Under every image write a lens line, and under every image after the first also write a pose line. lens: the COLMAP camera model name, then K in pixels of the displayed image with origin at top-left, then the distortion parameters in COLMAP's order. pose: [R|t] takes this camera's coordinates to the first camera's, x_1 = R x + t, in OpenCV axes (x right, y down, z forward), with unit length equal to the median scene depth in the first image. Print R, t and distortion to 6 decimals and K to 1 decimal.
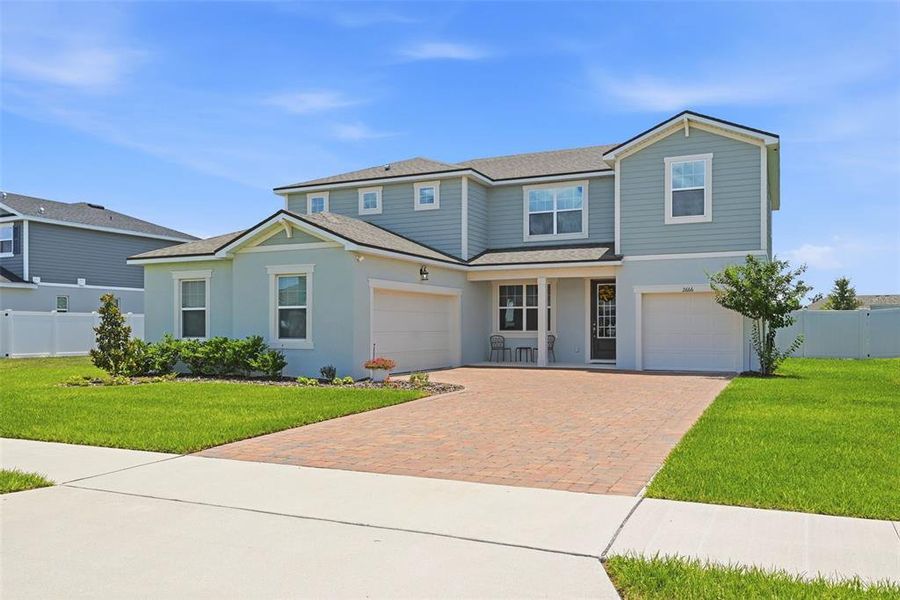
lens RADIAL K [[659.4, 0, 453.2], [0, 659.4, 290.3], [0, 0, 1]] dist [-0.005263, -0.000716]
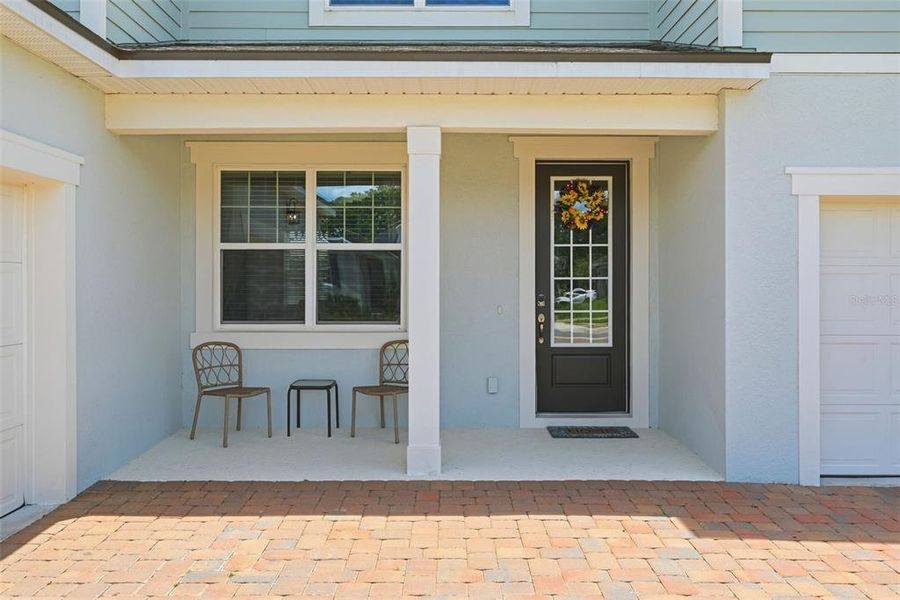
lens RADIAL K [[789.6, 0, 429.6], [0, 789.6, 270.9], [0, 0, 1]] dist [0.053101, 0.002110]
pose [[0.905139, 0.009575, 0.425008, 0.004494], [-0.026706, 0.999052, 0.034368, 0.024707], [-0.424276, -0.042458, 0.904537, 0.686528]]
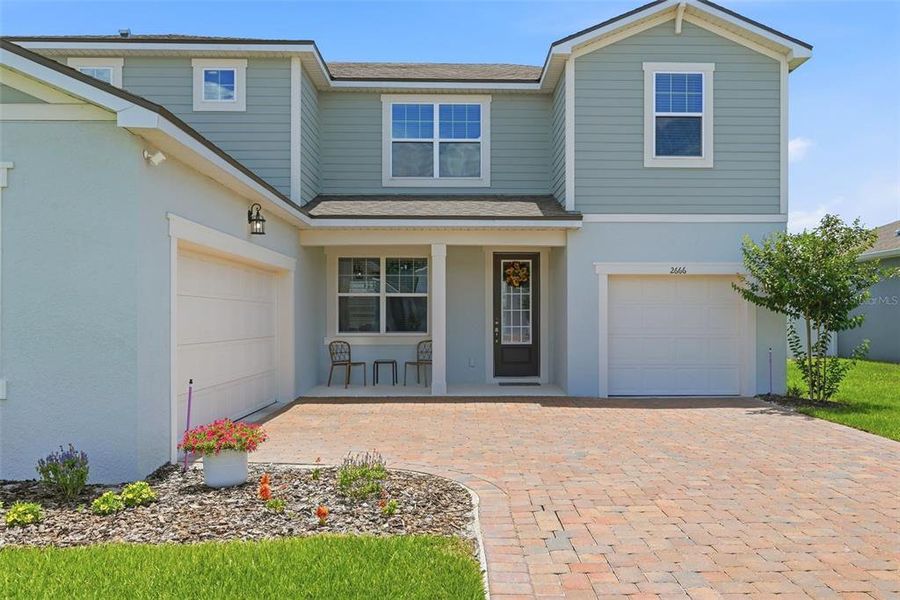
lens RADIAL K [[690.8, 0, 450.0], [0, 690.8, 300.0], [0, 0, 1]] dist [0.000917, -0.000391]
pose [[0.900501, 0.013226, 0.434653, -0.119040], [-0.026318, 0.999363, 0.024115, 0.014859], [-0.434057, -0.033155, 0.900275, 0.421005]]
